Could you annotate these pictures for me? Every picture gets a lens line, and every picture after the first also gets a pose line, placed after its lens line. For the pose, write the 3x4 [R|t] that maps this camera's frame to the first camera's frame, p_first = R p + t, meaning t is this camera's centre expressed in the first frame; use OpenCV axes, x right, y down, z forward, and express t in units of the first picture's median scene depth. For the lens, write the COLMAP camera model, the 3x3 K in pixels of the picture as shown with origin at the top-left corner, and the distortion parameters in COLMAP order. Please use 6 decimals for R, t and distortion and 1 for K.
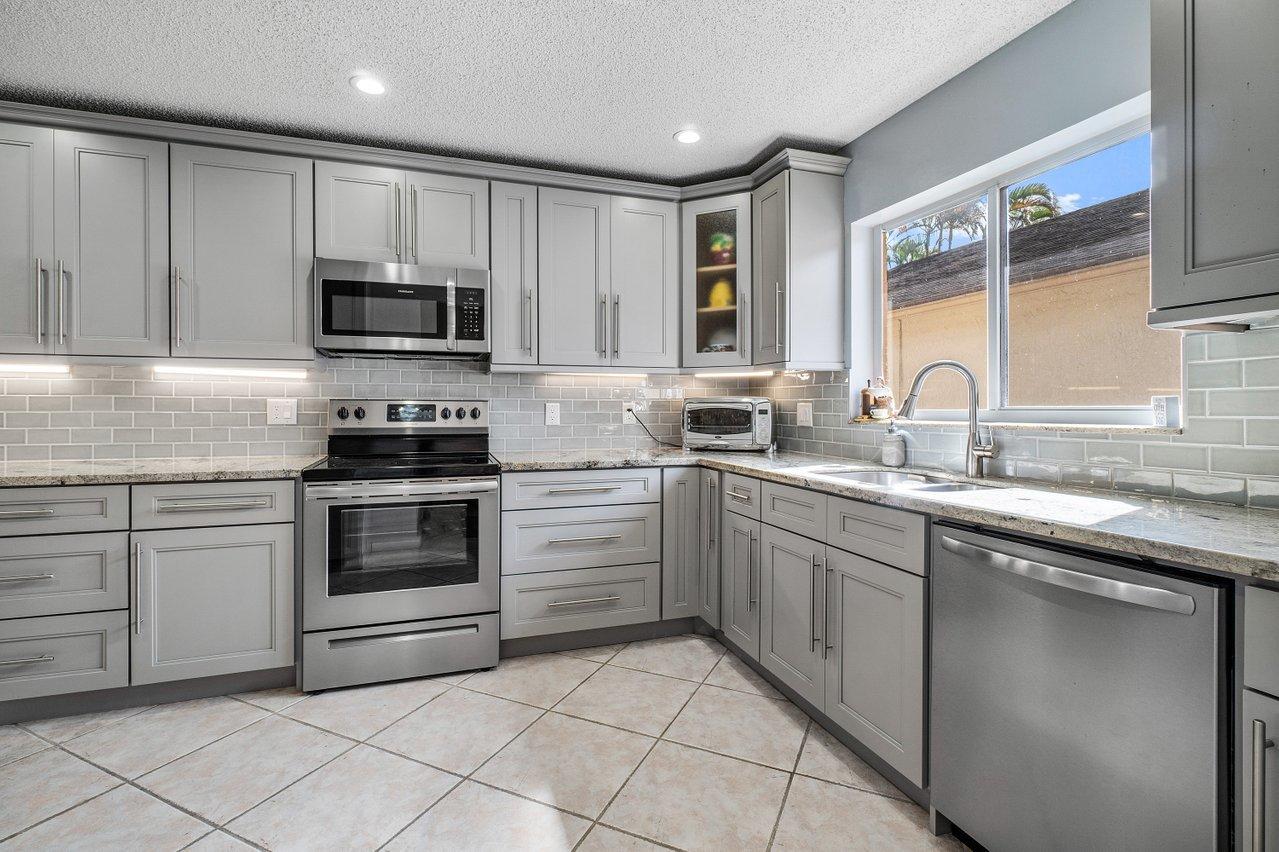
lens RADIAL K [[590.3, 0, 631.6], [0, 590.3, 412.3], [0, 0, 1]] dist [0.001239, -0.000074]
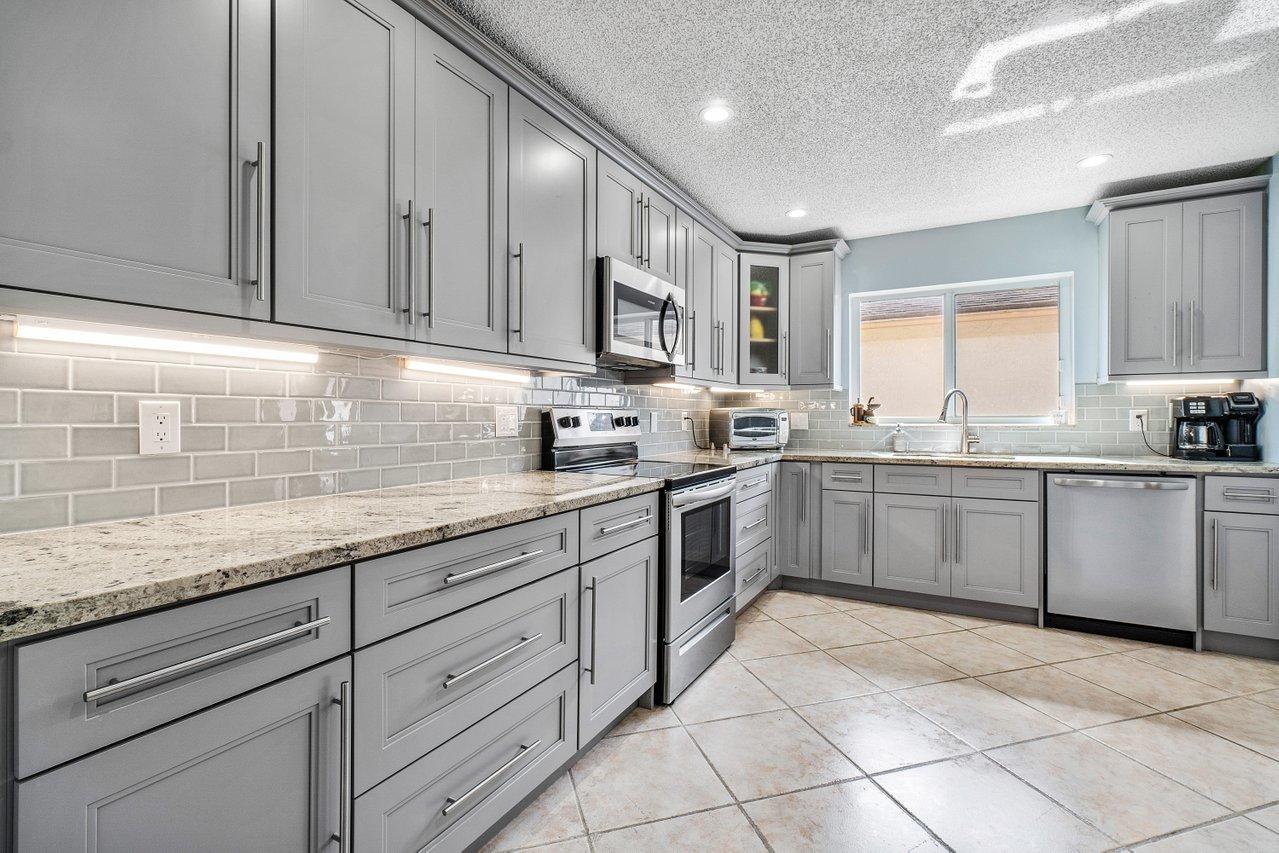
lens RADIAL K [[590.3, 0, 630.7], [0, 590.3, 424.6], [0, 0, 1]] dist [0.001239, -0.000074]
pose [[0.737200, -0.010664, 0.675590, -1.208523], [0.006763, 0.999942, 0.008405, -0.003165], [-0.675640, -0.001627, 0.737230, 0.301873]]
